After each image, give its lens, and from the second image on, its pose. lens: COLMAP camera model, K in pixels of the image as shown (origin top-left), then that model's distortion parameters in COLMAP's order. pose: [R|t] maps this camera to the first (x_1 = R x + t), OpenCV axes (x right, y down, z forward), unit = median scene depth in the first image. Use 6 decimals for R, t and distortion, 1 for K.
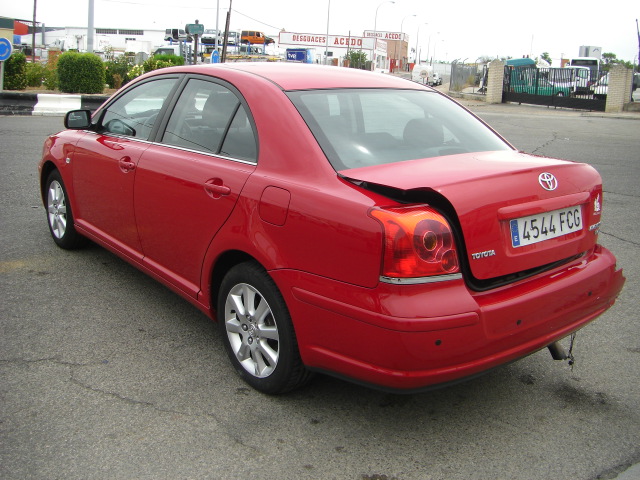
lens RADIAL K [[727.2, 0, 318.6], [0, 727.2, 219.9], [0, 0, 1]] dist [-0.198116, 0.151337]
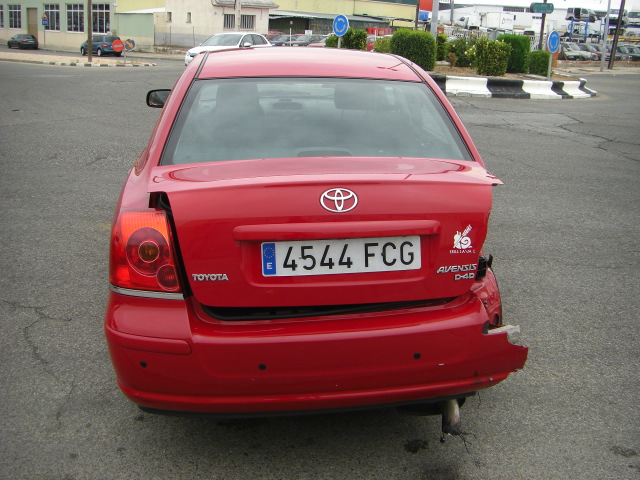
lens RADIAL K [[727.2, 0, 318.6], [0, 727.2, 219.9], [0, 0, 1]] dist [-0.198116, 0.151337]
pose [[0.846452, 0.121336, -0.518455, 0.711523], [-0.105867, 0.992601, 0.059460, -0.076996], [0.521834, 0.004557, 0.853035, 0.312082]]
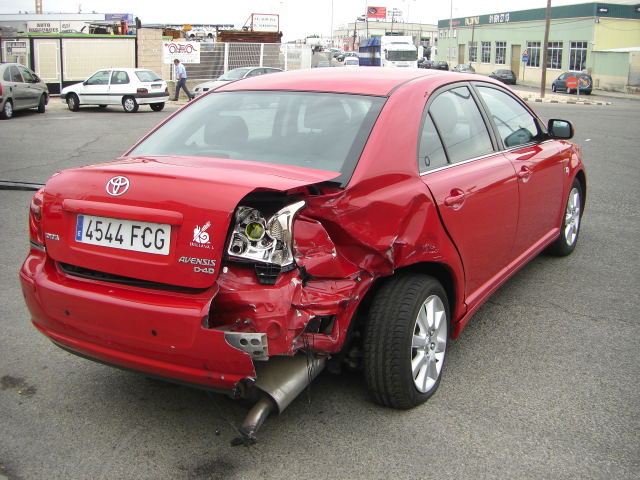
lens RADIAL K [[727.2, 0, 318.6], [0, 727.2, 219.9], [0, 0, 1]] dist [-0.198116, 0.151337]
pose [[0.326635, 0.166380, -0.930391, 1.272047], [-0.187785, 0.976183, 0.108642, -0.159968], [0.926308, 0.139228, 0.350099, 0.916826]]
